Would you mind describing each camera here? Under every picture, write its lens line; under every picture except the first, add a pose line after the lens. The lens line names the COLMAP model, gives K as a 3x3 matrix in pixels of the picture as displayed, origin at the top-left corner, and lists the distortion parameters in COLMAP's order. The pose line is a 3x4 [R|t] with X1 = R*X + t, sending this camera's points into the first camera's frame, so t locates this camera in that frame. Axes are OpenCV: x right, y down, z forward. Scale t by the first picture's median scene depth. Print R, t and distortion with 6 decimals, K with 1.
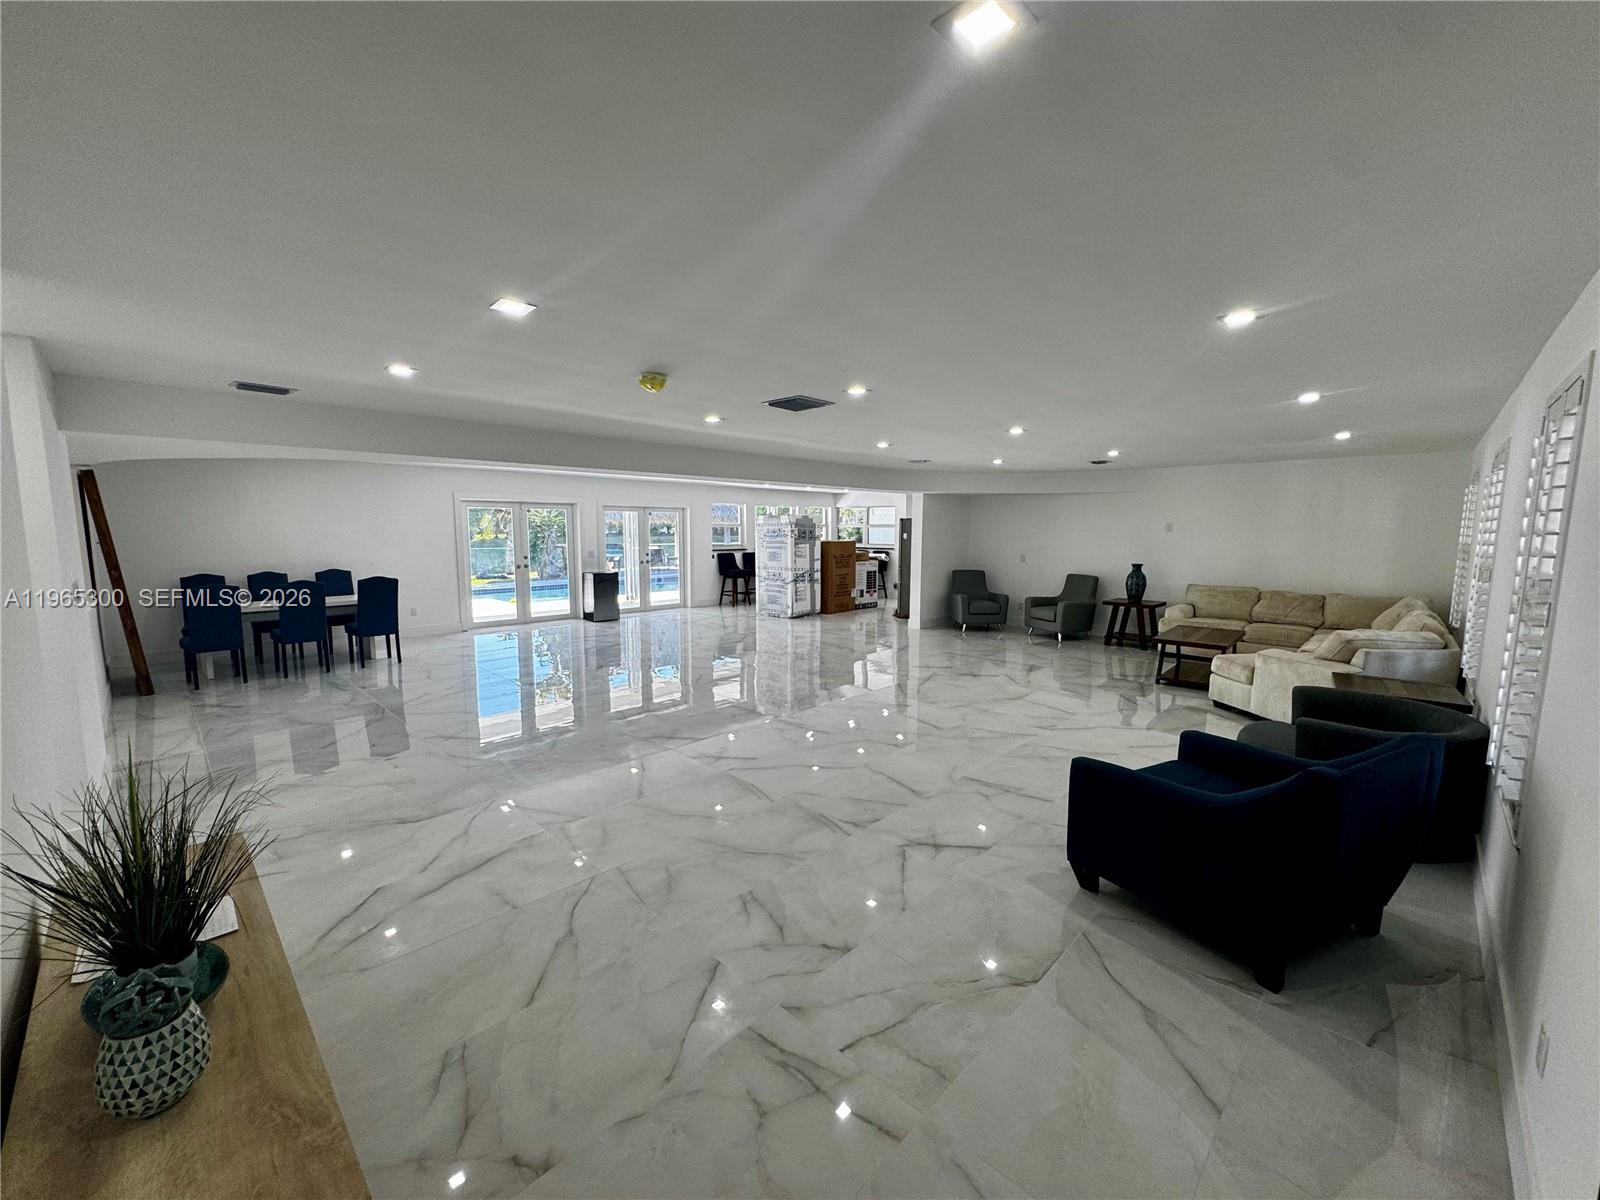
lens RADIAL K [[638.4, 0, 798.0], [0, 638.4, 597.3], [0, 0, 1]] dist [-0.000741, -0.000631]
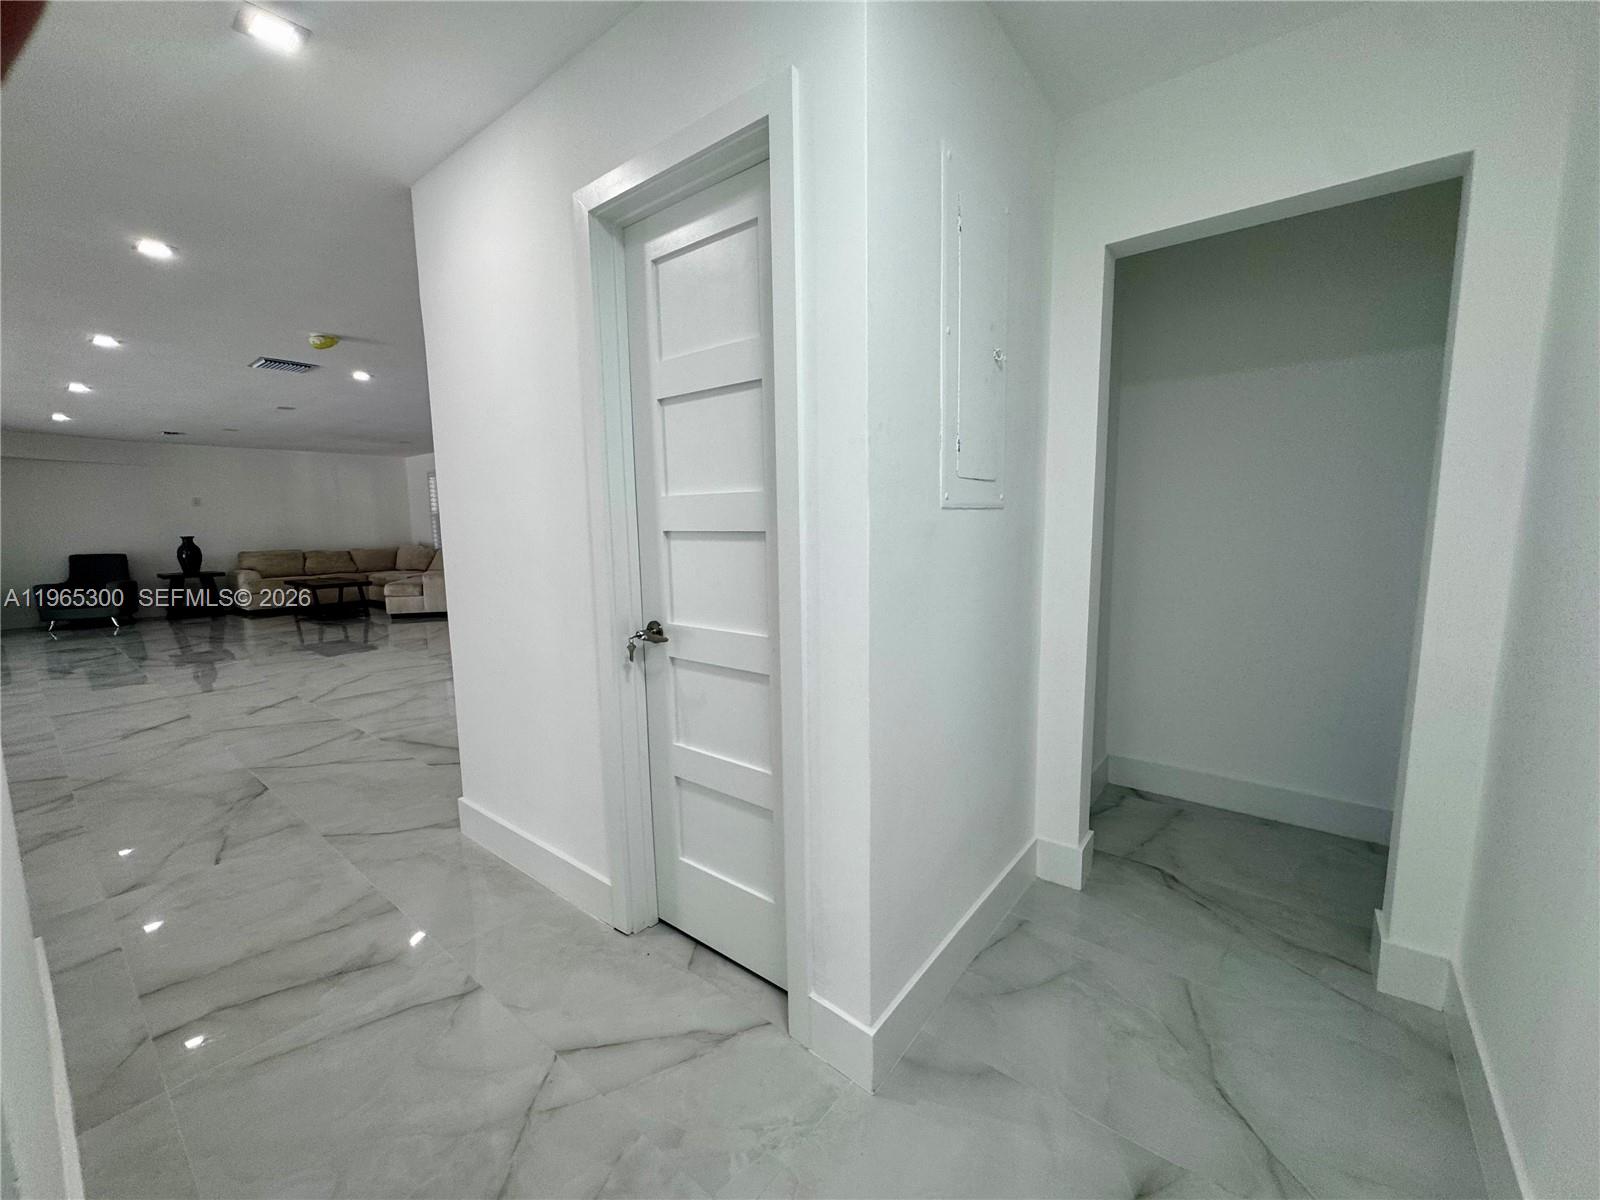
lens RADIAL K [[638.4, 0, 798.5], [0, 638.4, 597.0], [0, 0, 1]] dist [-0.000741, -0.000631]
pose [[-0.100144, -0.122284, 0.987430, -0.591592], [0.122488, 0.983355, 0.134202, 0.026224], [-0.987405, 0.134388, -0.083499, 0.127064]]
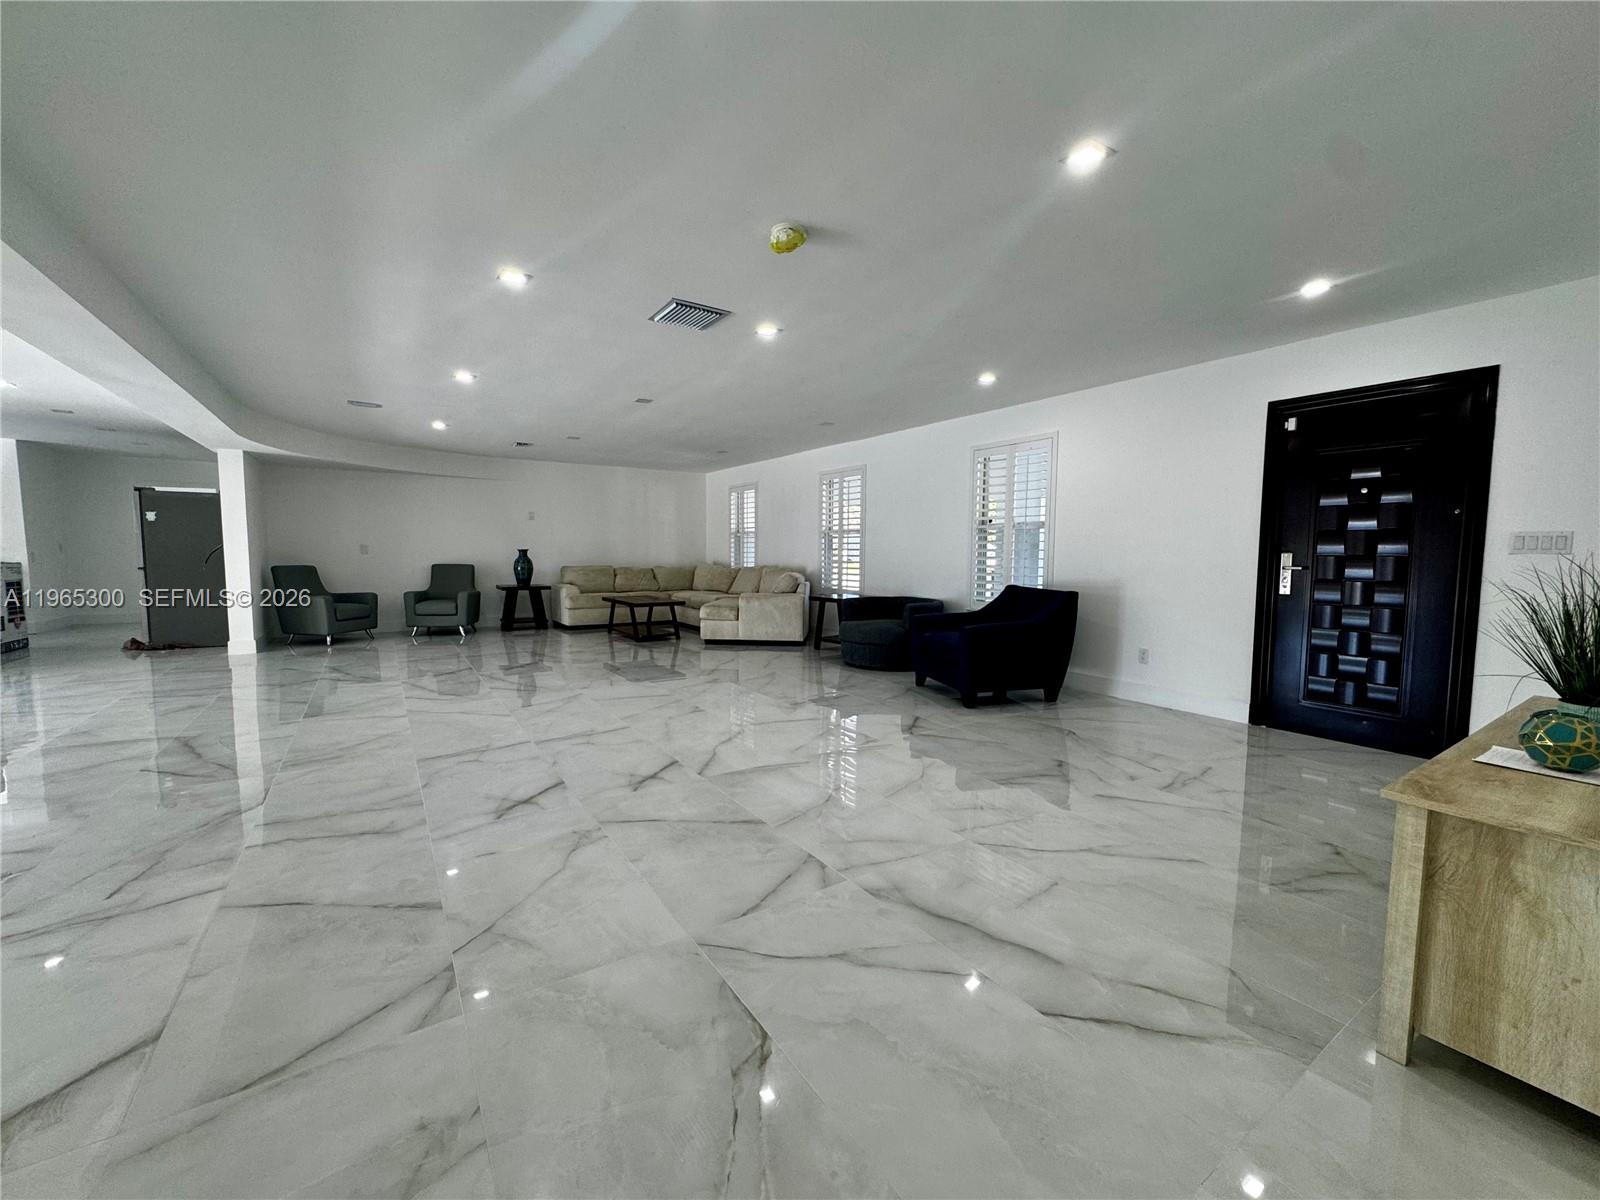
lens RADIAL K [[638.4, 0, 803.1], [0, 638.4, 598.3], [0, 0, 1]] dist [-0.000741, -0.000631]
pose [[0.210642, -0.075531, 0.974641, -0.389045], [0.102541, 0.993218, 0.054810, 0.016467], [-0.972170, 0.088396, 0.216959, 0.339306]]
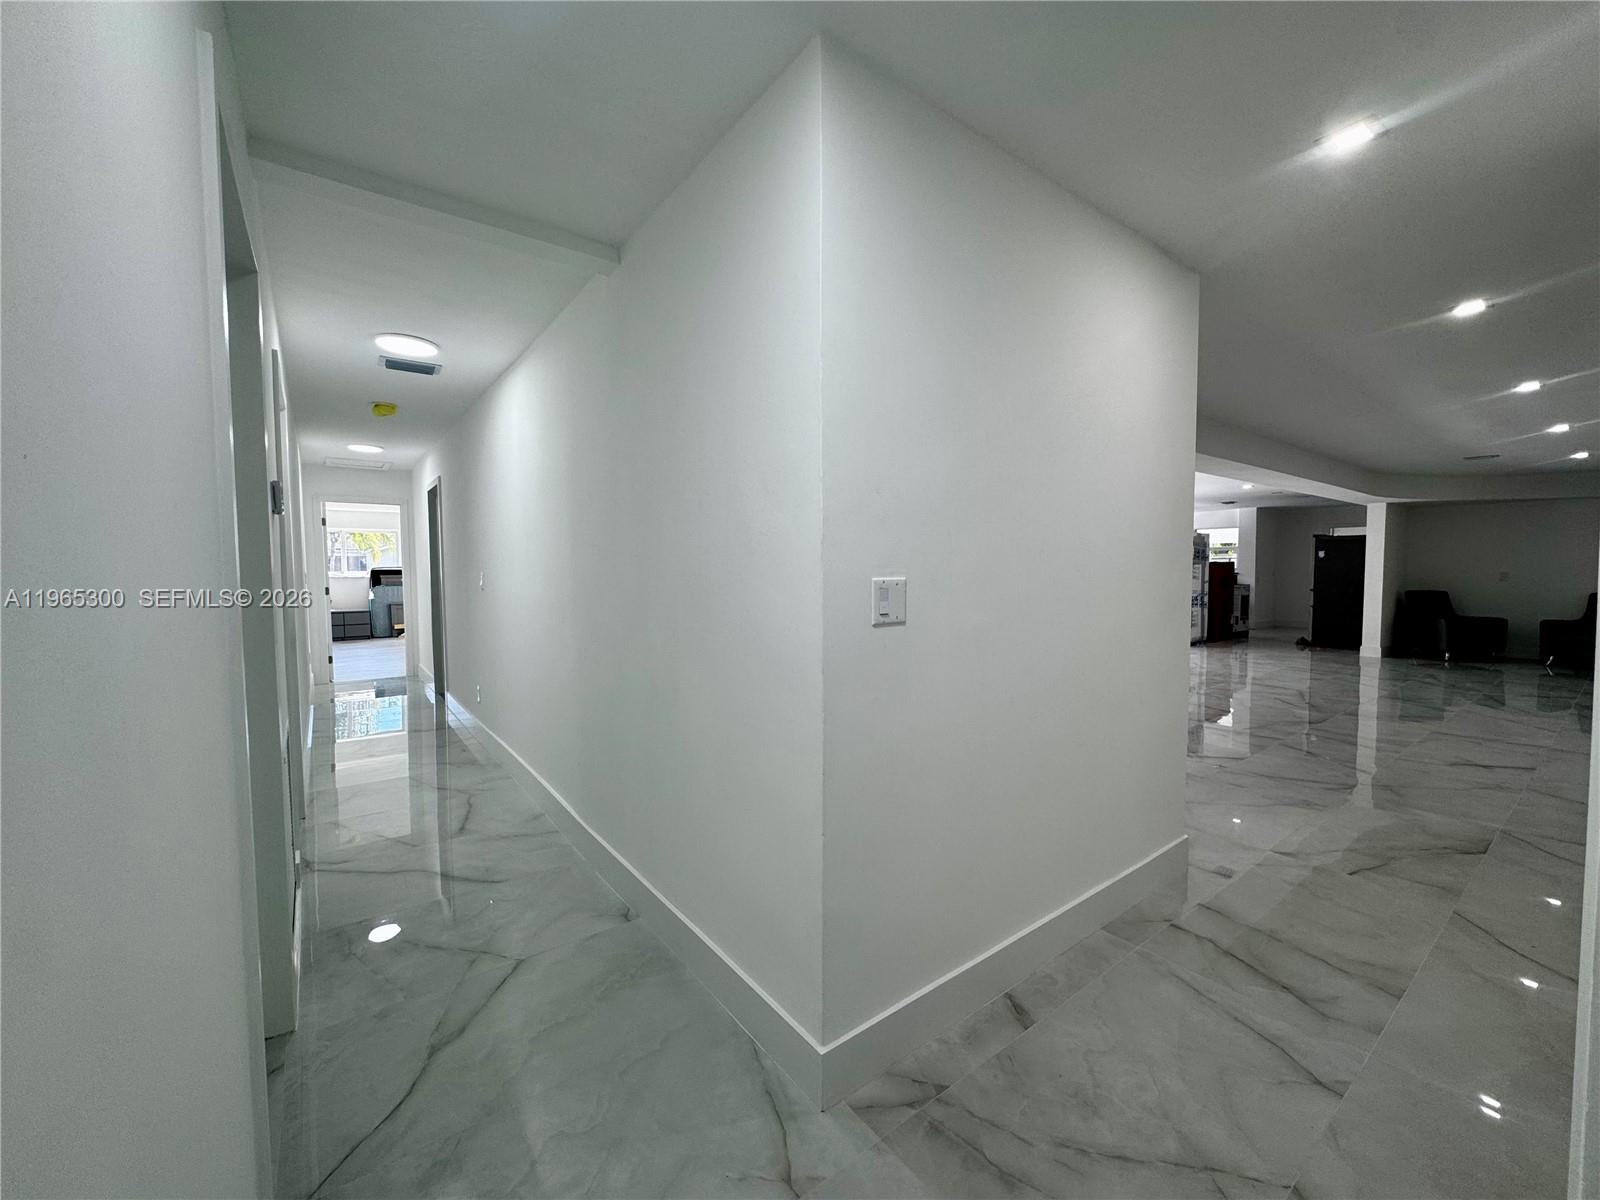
lens RADIAL K [[638.4, 0, 793.6], [0, 638.4, 603.6], [0, 0, 1]] dist [-0.000741, -0.000631]
pose [[0.986176, 0.001852, -0.165690, -0.520276], [-0.011088, 0.998434, -0.054836, 0.036874], [0.165329, 0.055915, 0.984652, 0.022286]]
